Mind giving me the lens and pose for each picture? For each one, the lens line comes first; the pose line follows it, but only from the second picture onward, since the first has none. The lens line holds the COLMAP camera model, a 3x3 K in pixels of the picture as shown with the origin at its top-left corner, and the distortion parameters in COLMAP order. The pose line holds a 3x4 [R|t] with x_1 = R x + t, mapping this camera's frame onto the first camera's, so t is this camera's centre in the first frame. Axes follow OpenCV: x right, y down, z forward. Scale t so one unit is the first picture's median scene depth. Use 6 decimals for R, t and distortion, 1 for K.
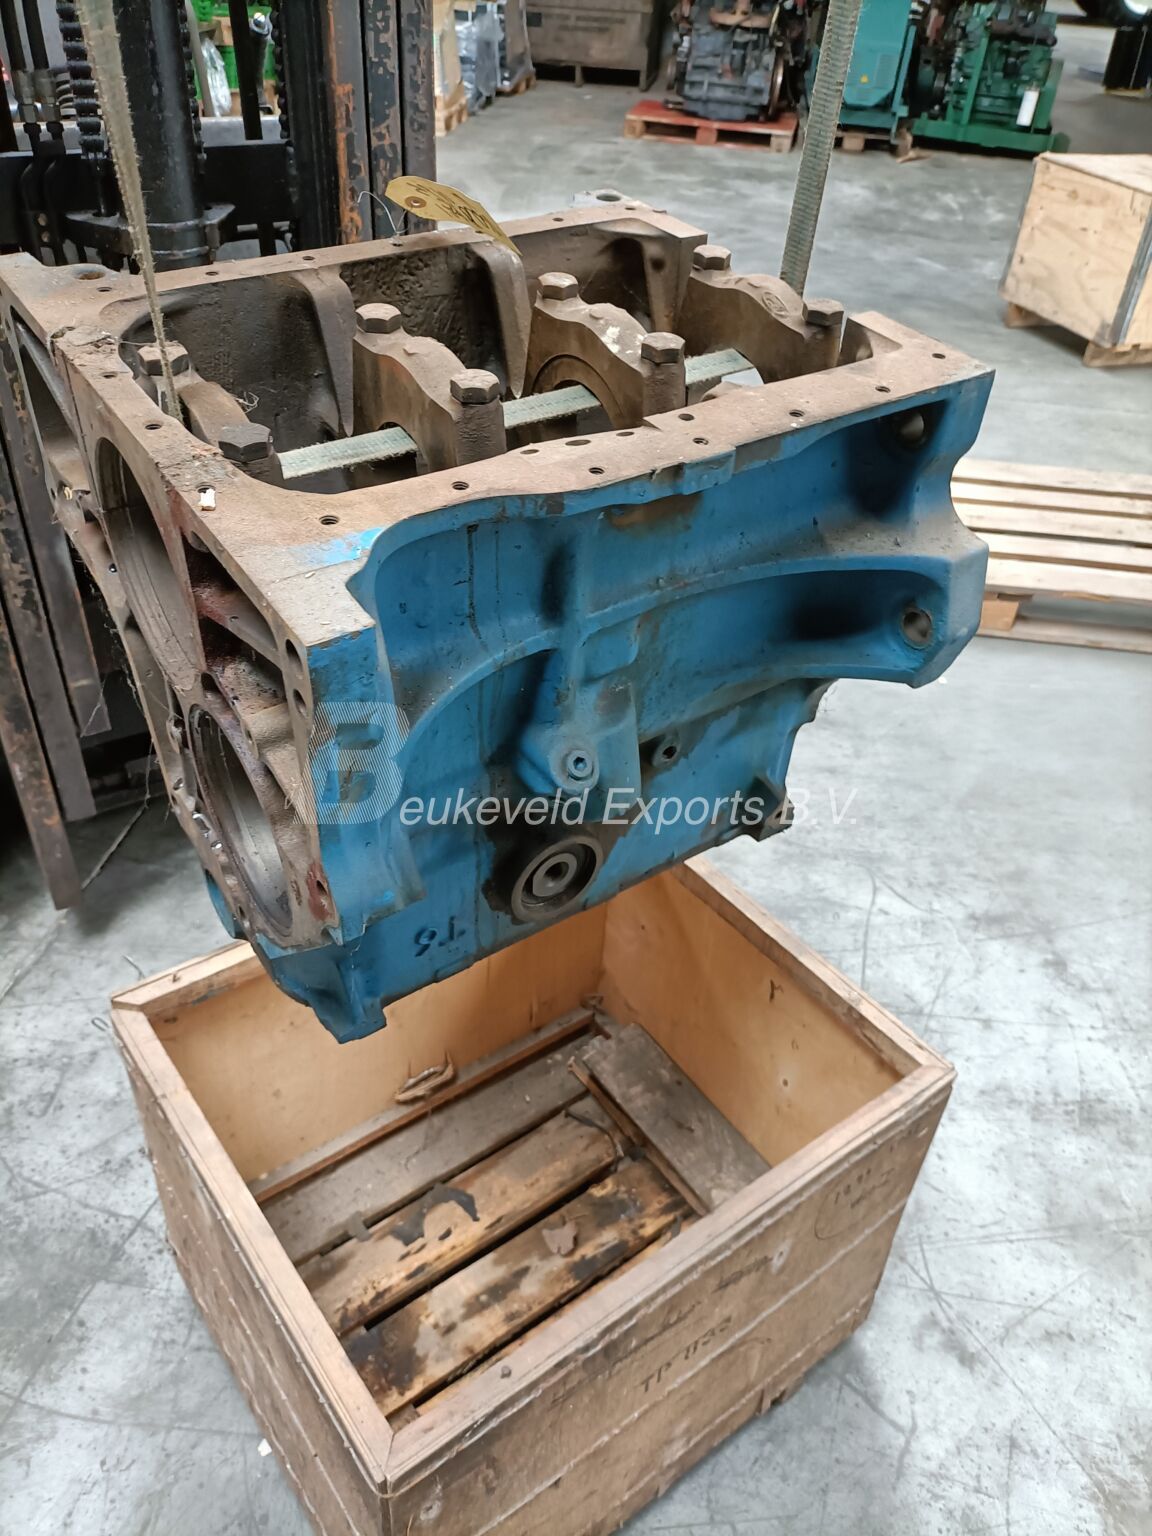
lens RADIAL K [[1146.7, 0, 569.3], [0, 1146.7, 767.8], [0, 0, 1]] dist [0.003751, -0.001243]
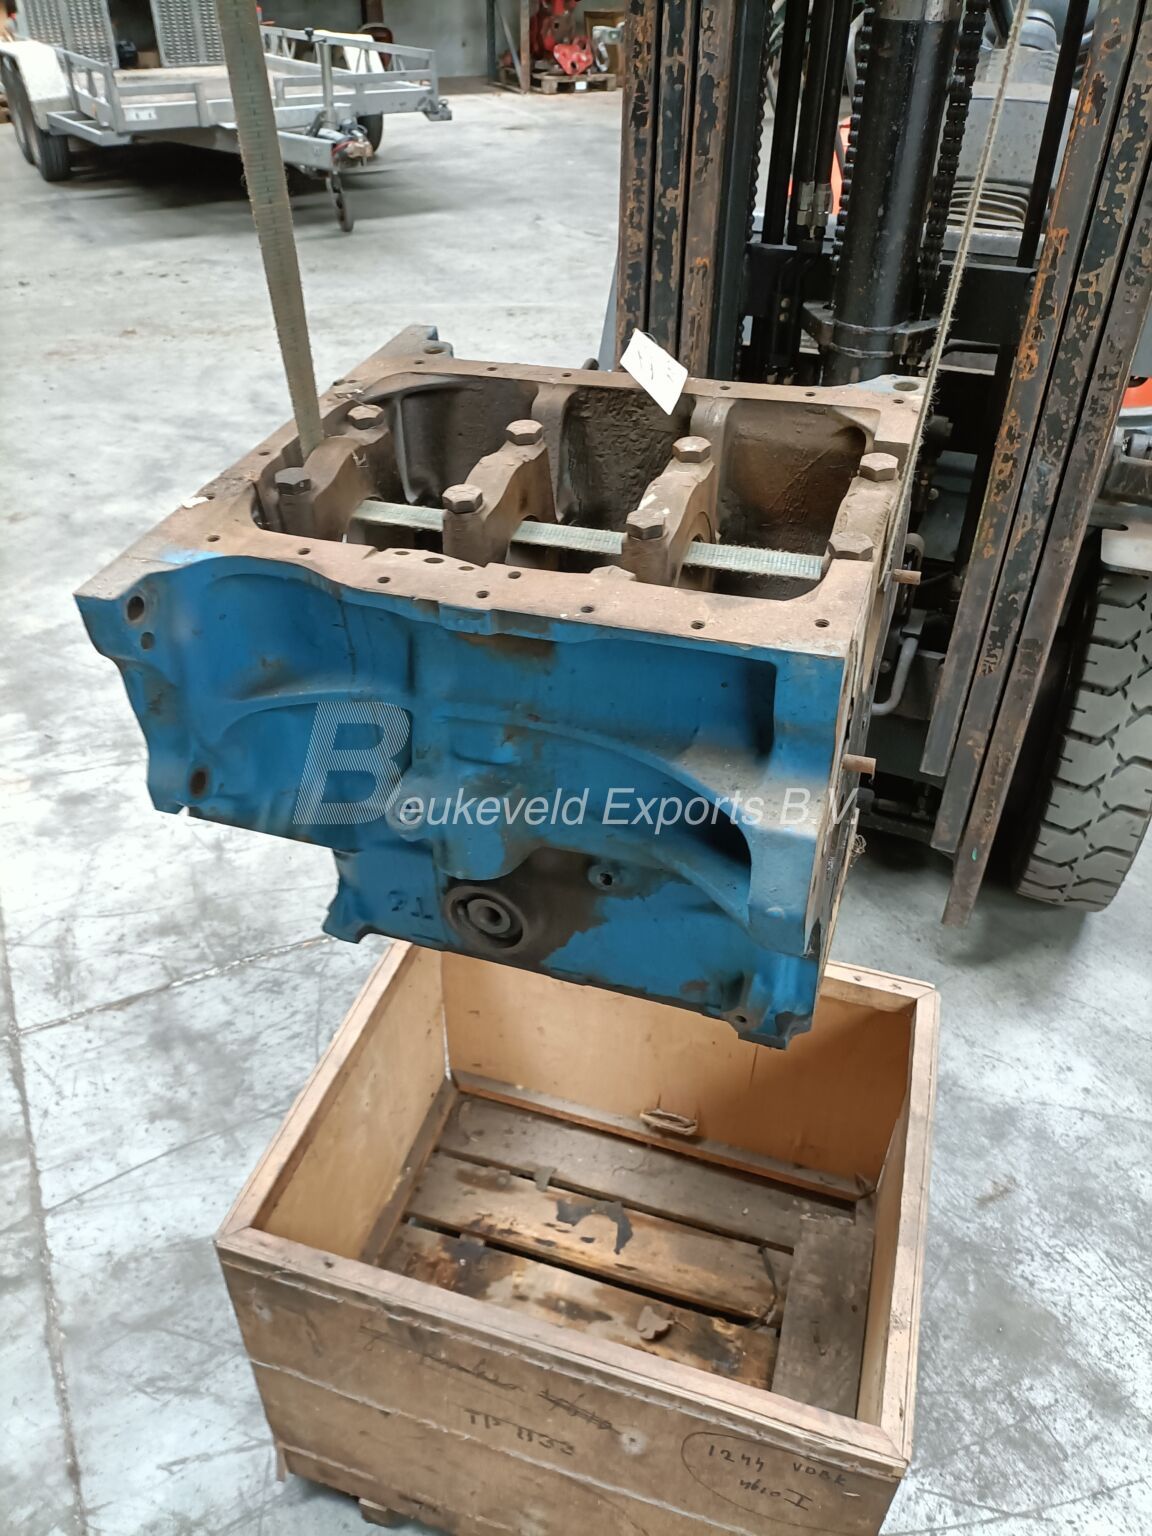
lens RADIAL K [[1138.0, 0, 576.0], [0, 1138.0, 768.0], [0, 0, 1]] dist [0.006142, -0.001870]
pose [[0.587175, 0.451266, -0.672000, 0.413706], [-0.476710, 0.863726, 0.163479, -0.150415], [0.654197, 0.224359, 0.722281, 0.117862]]
